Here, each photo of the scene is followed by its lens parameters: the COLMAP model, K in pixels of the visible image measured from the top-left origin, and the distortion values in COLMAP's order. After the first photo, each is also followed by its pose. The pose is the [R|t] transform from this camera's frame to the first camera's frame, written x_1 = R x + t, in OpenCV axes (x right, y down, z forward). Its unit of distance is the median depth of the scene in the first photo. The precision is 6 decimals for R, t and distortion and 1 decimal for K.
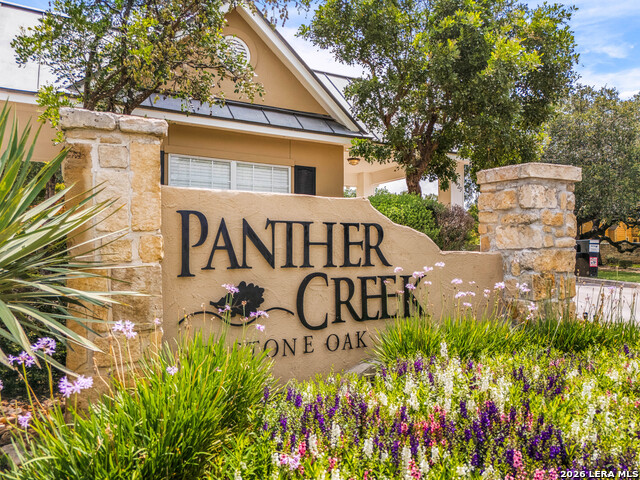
lens RADIAL K [[449.8, 0, 320.0], [0, 449.8, 240.0], [0, 0, 1]] dist [0.032494, -0.004296]
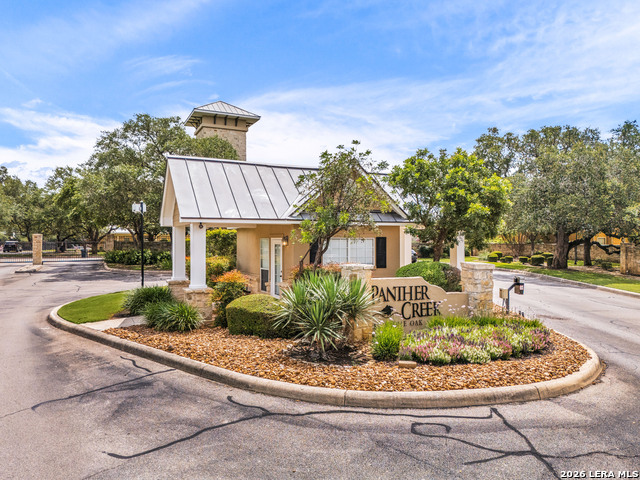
lens RADIAL K [[449.8, 0, 320.0], [0, 449.8, 240.0], [0, 0, 1]] dist [0.032494, -0.004296]
pose [[0.999190, -0.000799, -0.040237, -0.502236], [0.001785, 0.999698, 0.024490, -0.451979], [0.040205, -0.024542, 0.998890, -2.254761]]
